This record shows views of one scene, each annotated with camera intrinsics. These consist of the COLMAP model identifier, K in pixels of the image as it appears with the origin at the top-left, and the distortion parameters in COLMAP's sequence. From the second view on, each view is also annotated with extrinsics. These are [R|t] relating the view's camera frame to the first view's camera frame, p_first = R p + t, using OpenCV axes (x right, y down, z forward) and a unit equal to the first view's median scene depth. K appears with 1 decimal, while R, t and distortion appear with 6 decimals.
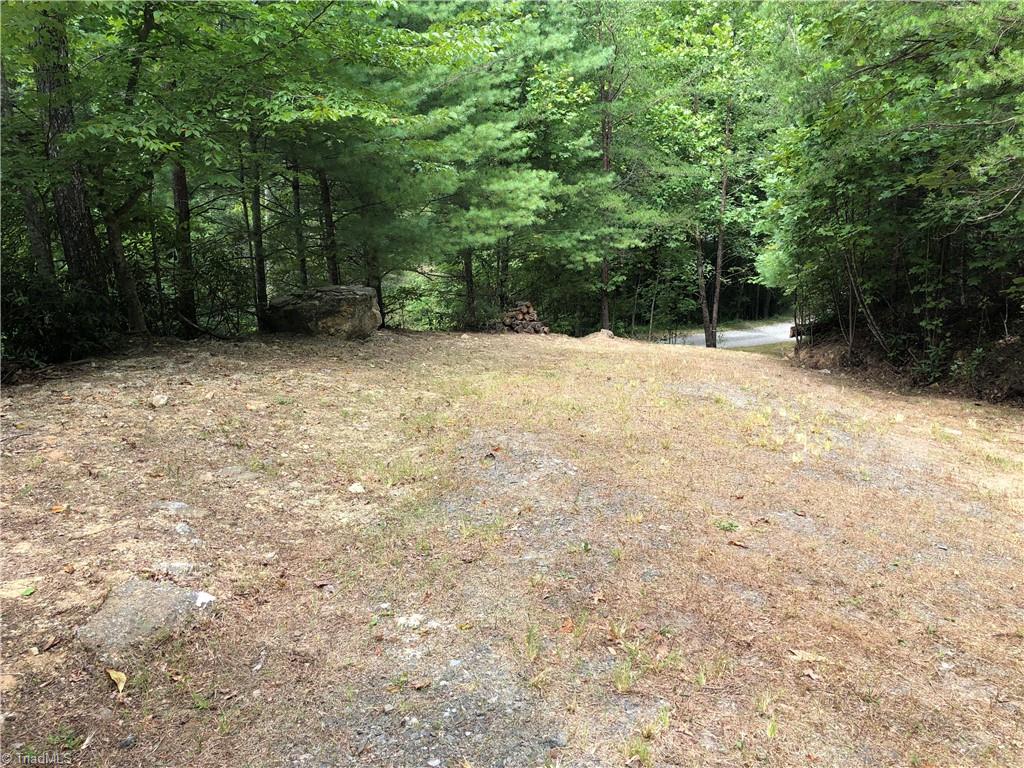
lens RADIAL K [[848.2, 0, 508.6], [0, 848.2, 385.2], [0, 0, 1]] dist [0.038952, -0.006144]
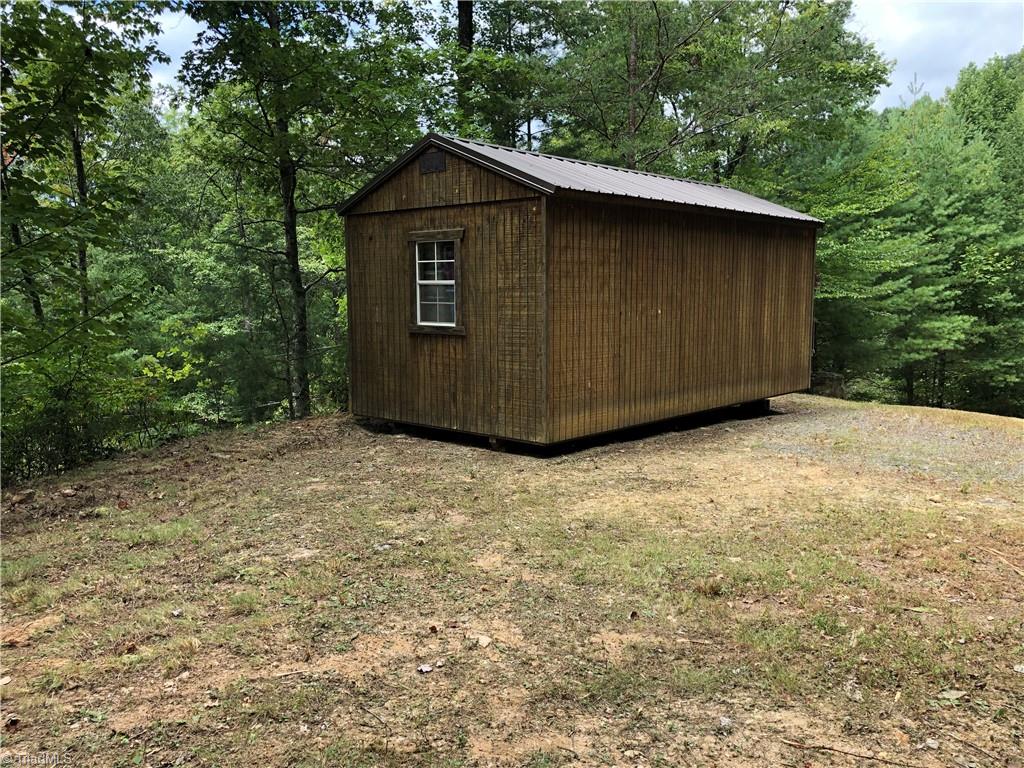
lens RADIAL K [[848.2, 0, 510.0], [0, 848.2, 380.6], [0, 0, 1]] dist [0.038952, -0.006144]
pose [[0.871327, 0.036953, -0.489310, 0.084551], [-0.123031, 0.981761, -0.144941, 0.179176], [0.475030, 0.186491, 0.859981, -0.664690]]
